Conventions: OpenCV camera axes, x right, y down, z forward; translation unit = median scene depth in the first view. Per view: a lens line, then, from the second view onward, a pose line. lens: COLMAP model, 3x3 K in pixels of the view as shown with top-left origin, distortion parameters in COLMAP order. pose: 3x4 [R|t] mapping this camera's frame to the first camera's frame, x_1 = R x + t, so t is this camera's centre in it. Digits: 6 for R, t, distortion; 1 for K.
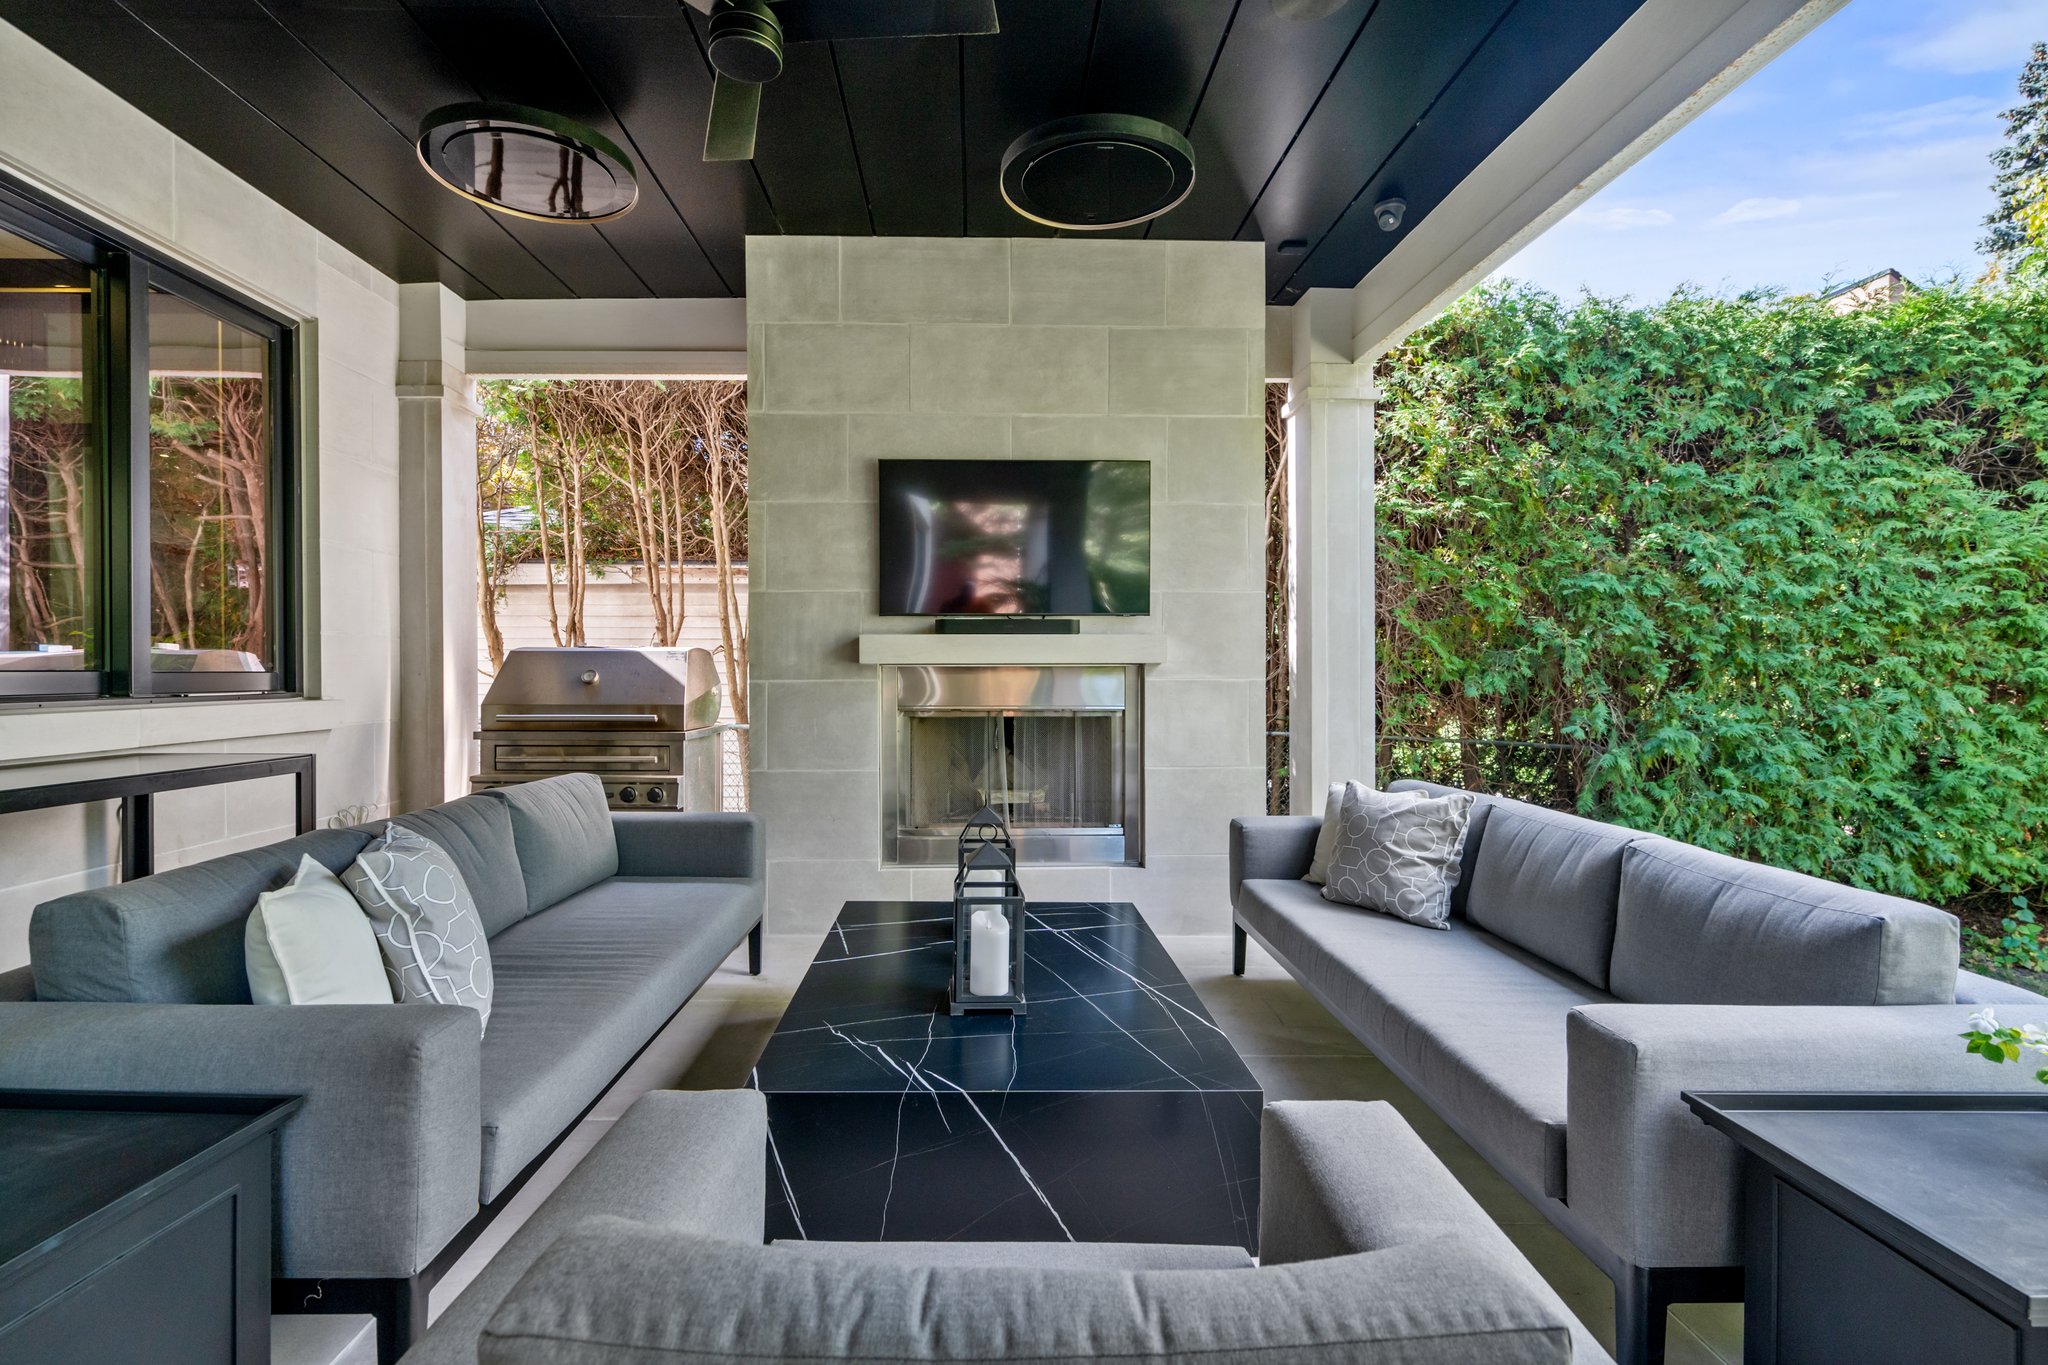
lens RADIAL K [[938.0, 0, 1015.3], [0, 938.0, 670.5], [0, 0, 1]] dist [-0.000673, 0.001025]
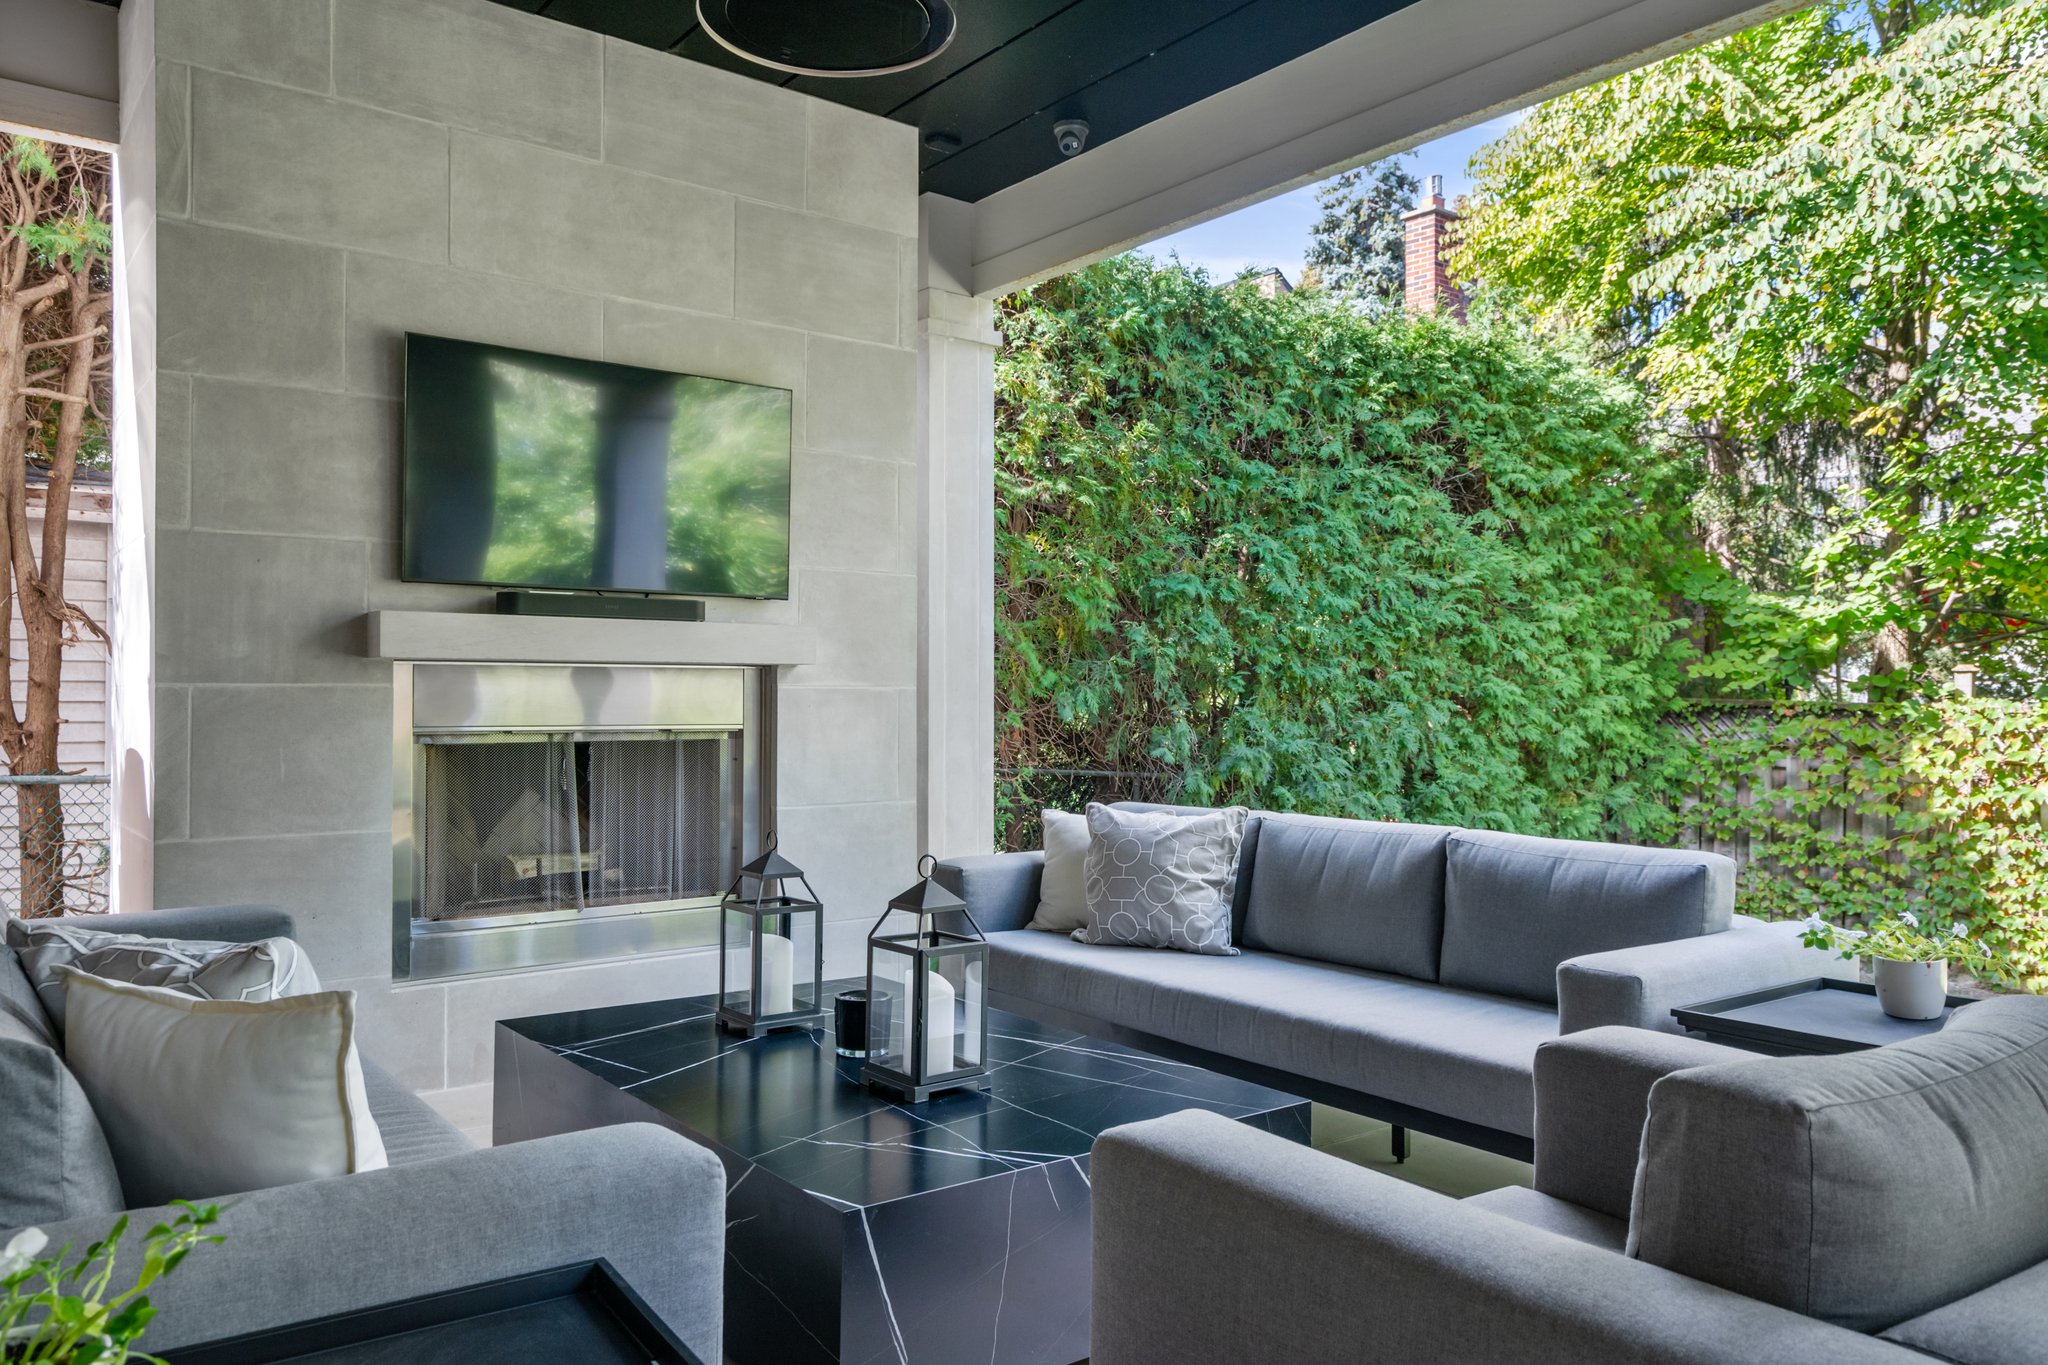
lens RADIAL K [[1405.2, 0, 1017.7], [0, 1405.2, 669.8], [0, 0, 1]] dist [0.010256, 0.000964]
pose [[0.814958, 0.013393, 0.579366, -0.325733], [-0.003138, 0.999820, -0.018700, 0.015344], [-0.579512, 0.013421, 0.814853, 0.000715]]
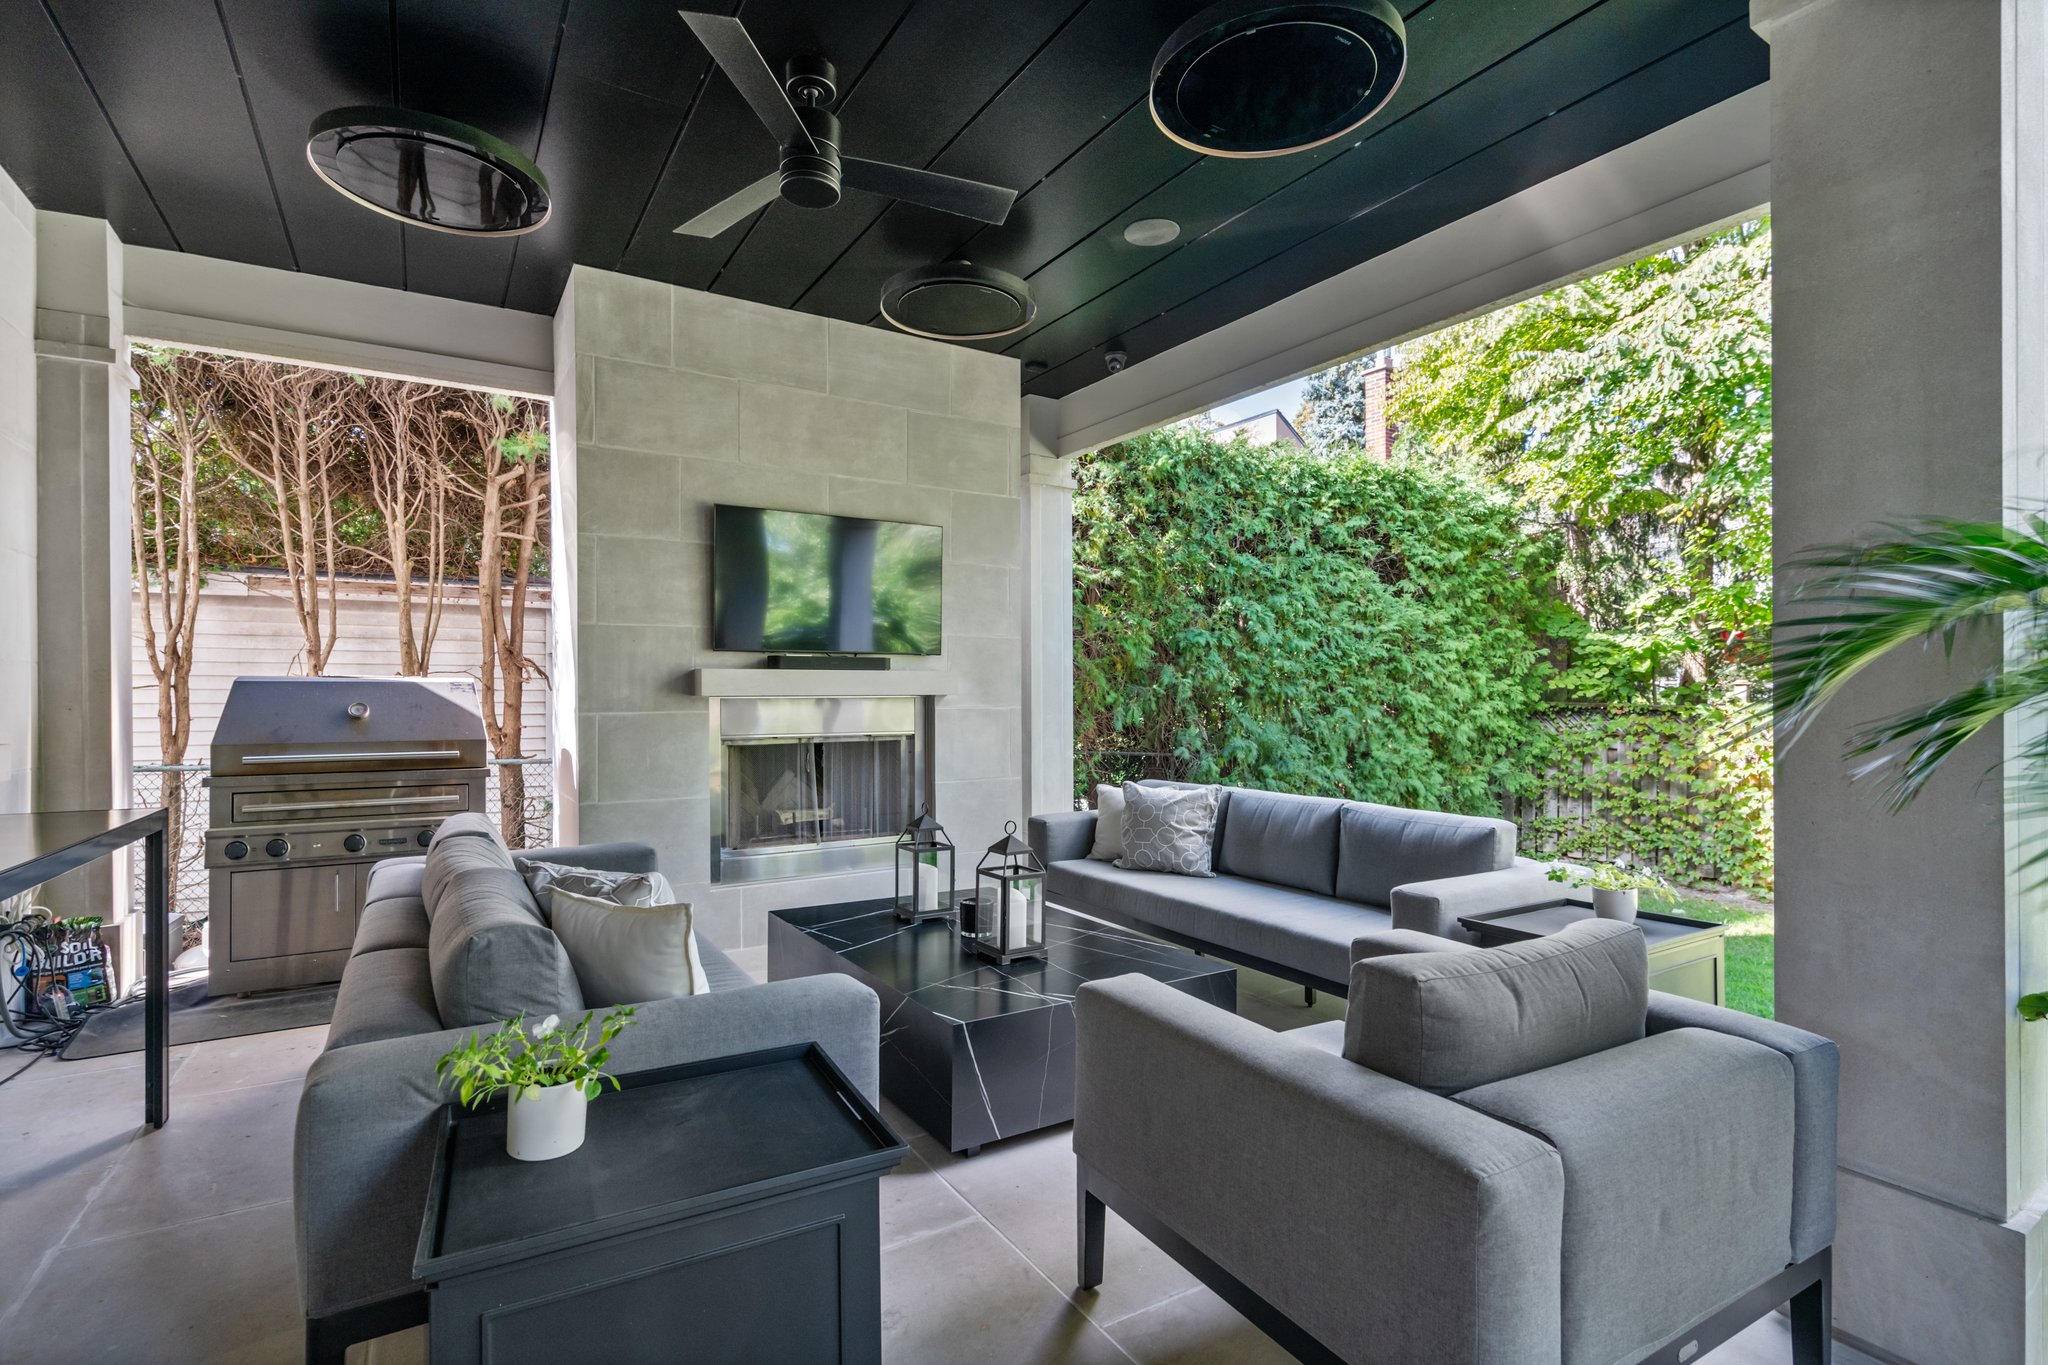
lens RADIAL K [[937.5, 0, 1024.0], [0, 937.5, 682.5], [0, 0, 1]] dist [-0.005186, 0.001967]
pose [[0.865392, 0.003789, 0.501082, -0.343134], [0.001494, 0.999947, -0.010141, -0.010225], [-0.501094, 0.009525, 0.865340, -0.083966]]
